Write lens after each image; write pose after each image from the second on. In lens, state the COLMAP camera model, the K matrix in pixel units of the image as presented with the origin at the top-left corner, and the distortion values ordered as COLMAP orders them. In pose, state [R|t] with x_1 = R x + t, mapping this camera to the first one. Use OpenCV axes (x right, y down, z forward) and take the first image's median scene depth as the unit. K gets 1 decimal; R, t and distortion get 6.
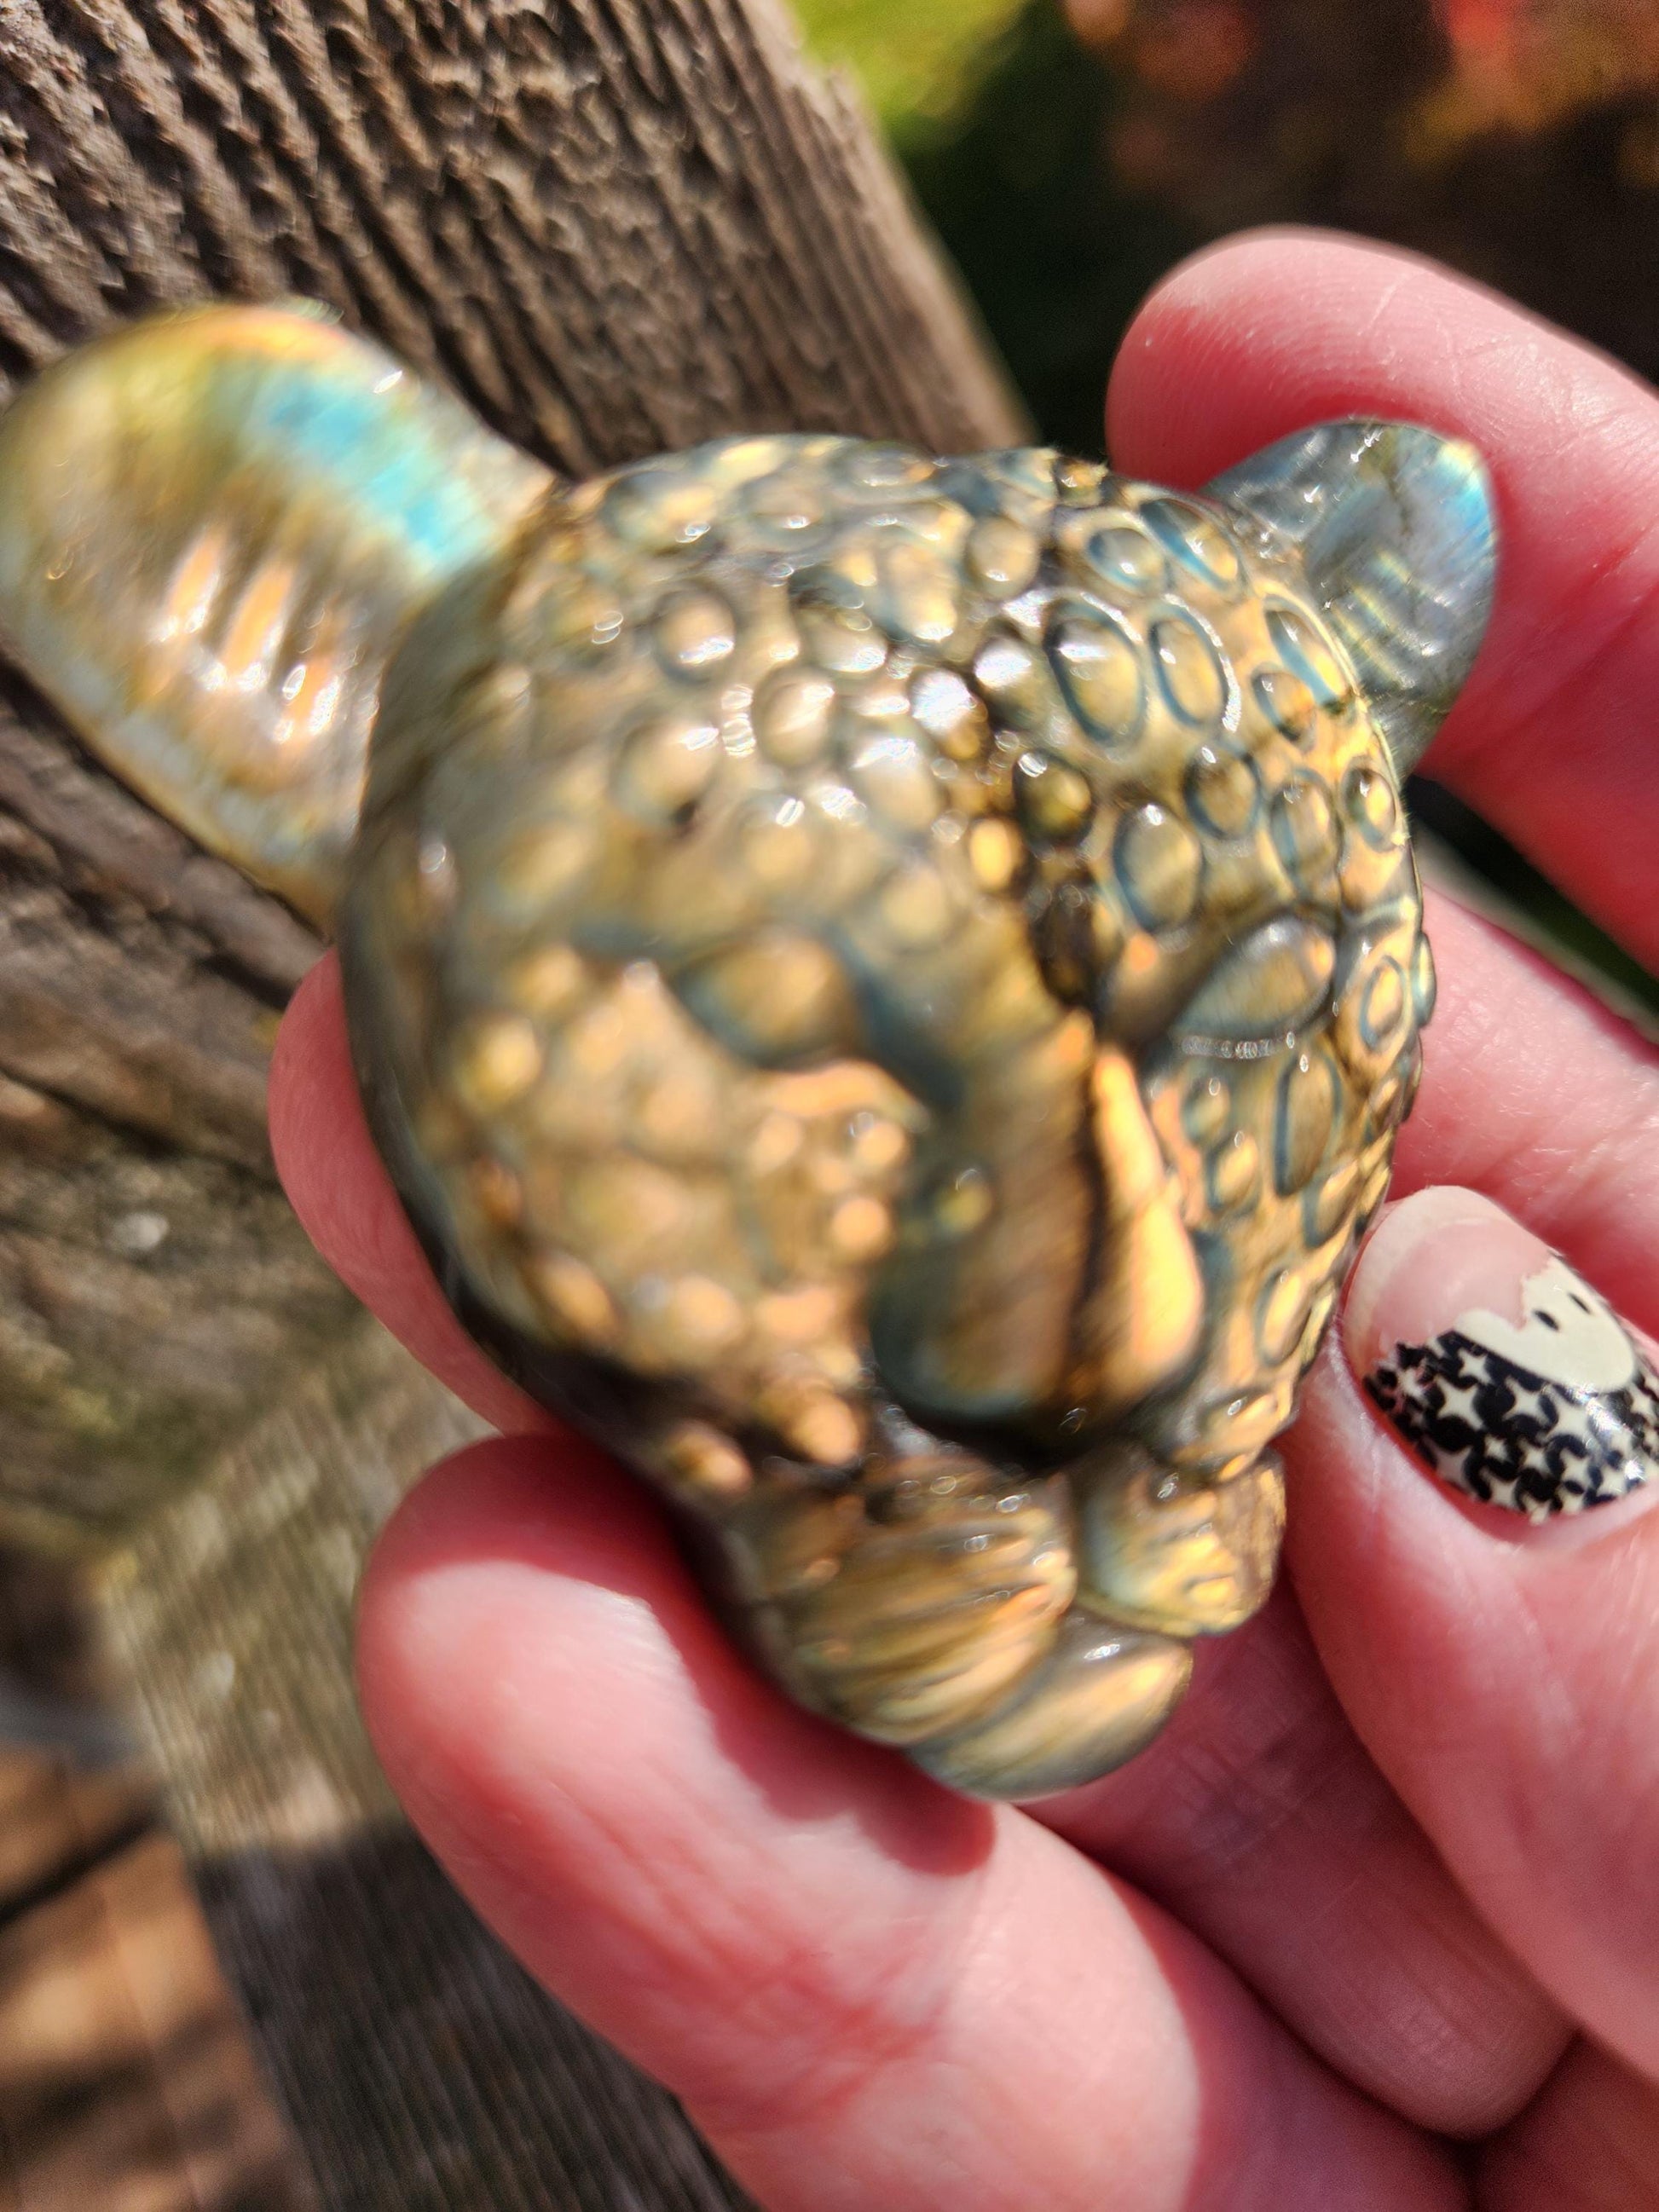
lens RADIAL K [[1651.9, 0, 810.7], [0, 1651.9, 1083.5], [0, 0, 1]] dist [-0.068155, 0.000722]
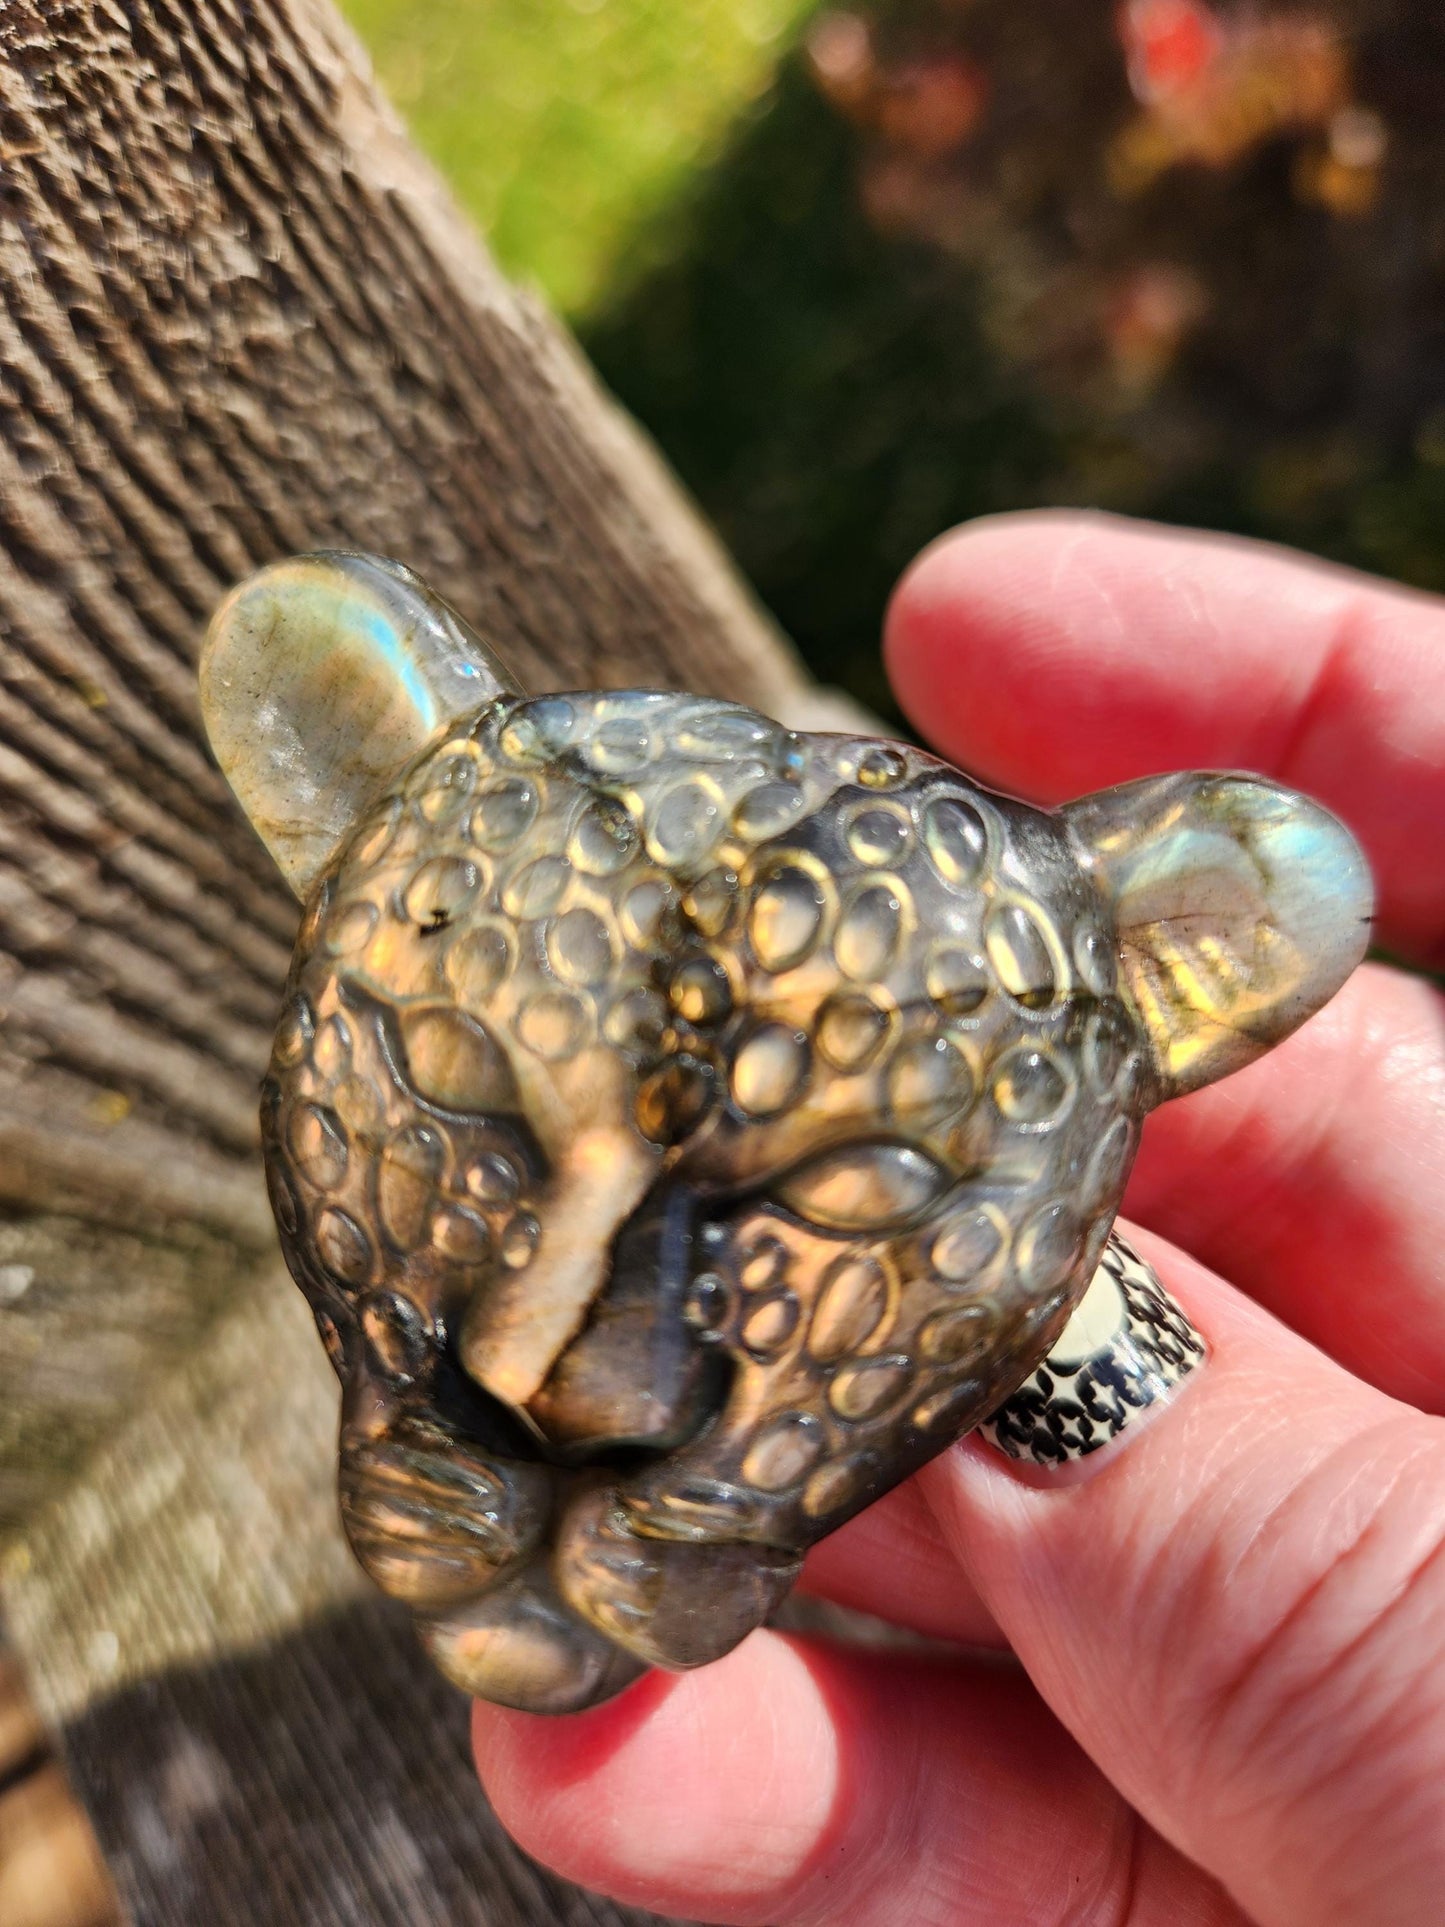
lens RADIAL K [[1438.9, 0, 711.7], [0, 1438.9, 958.8], [0, 0, 1]] dist [-0.068155, 0.000722]
pose [[0.997105, -0.065793, 0.038115, 0.078855], [0.066837, 0.997404, -0.026800, -0.094945], [-0.036253, 0.029270, 0.998914, -0.031468]]
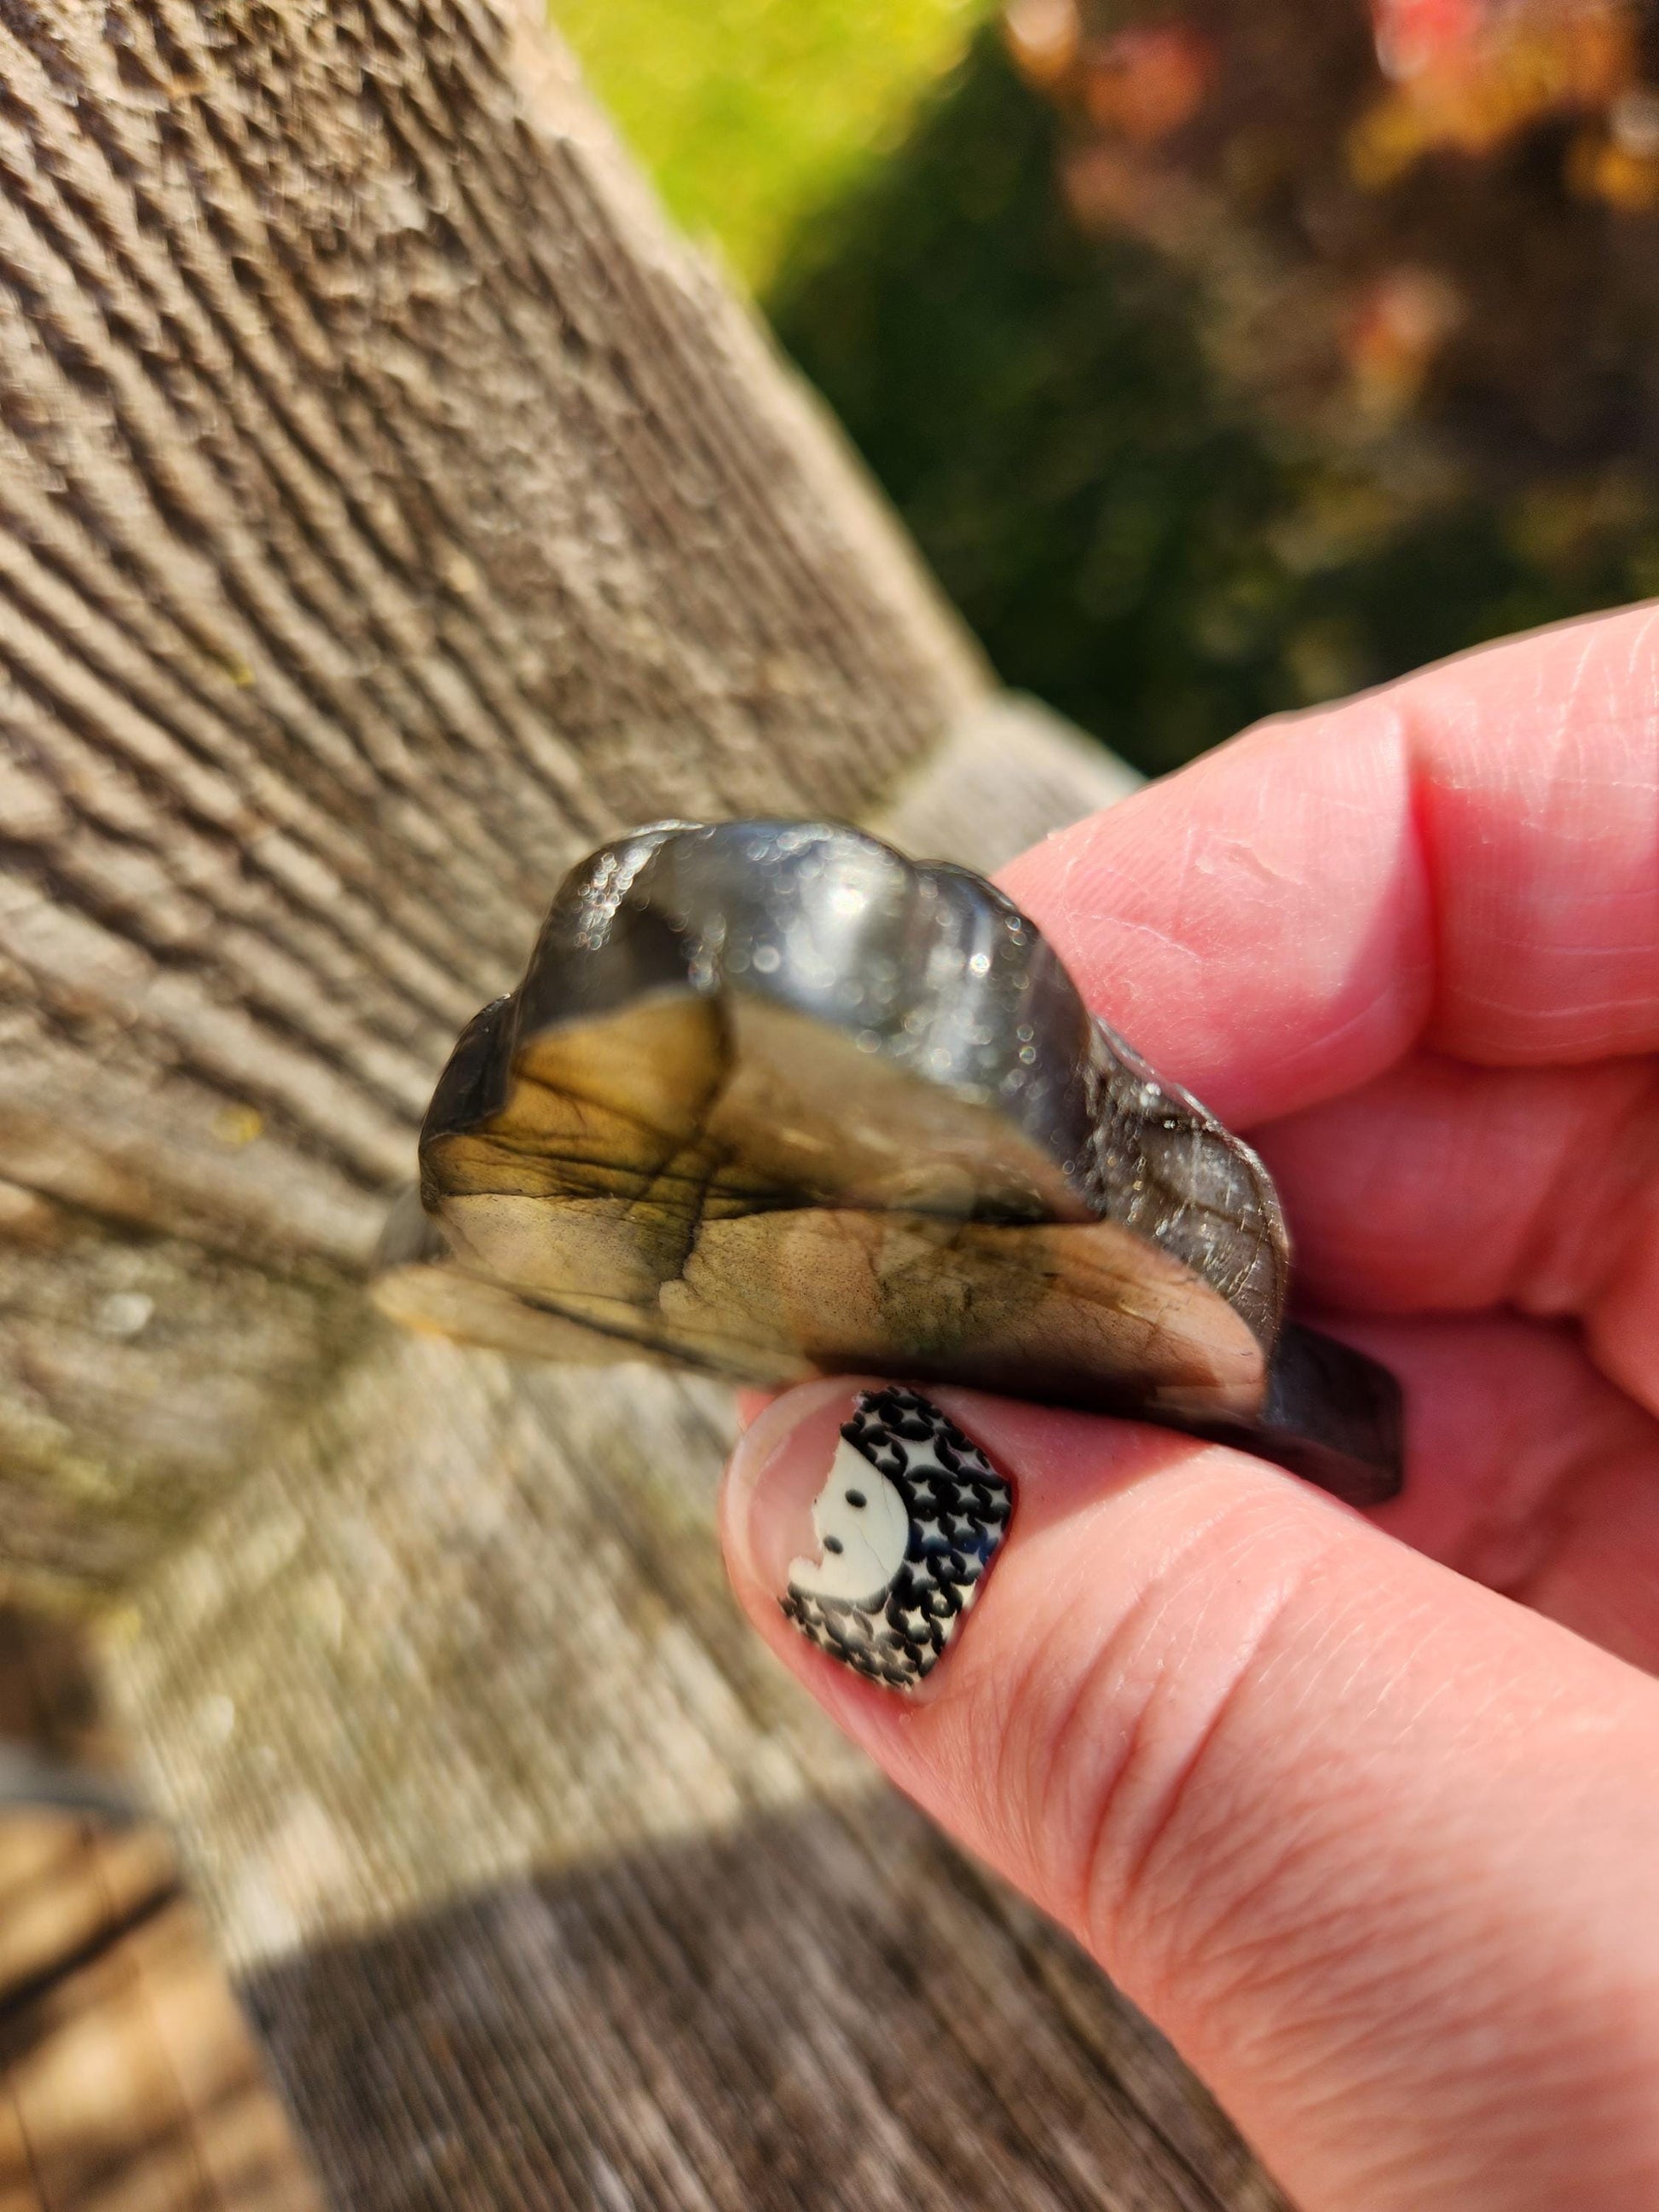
lens RADIAL K [[1651.9, 0, 820.5], [0, 1651.9, 1096.0], [0, 0, 1]] dist [-0.068155, 0.000722]
pose [[0.998863, -0.047459, 0.004522, 0.065916], [0.047514, 0.998786, -0.013034, -0.021435], [-0.003898, 0.013234, 0.999905, -0.114090]]
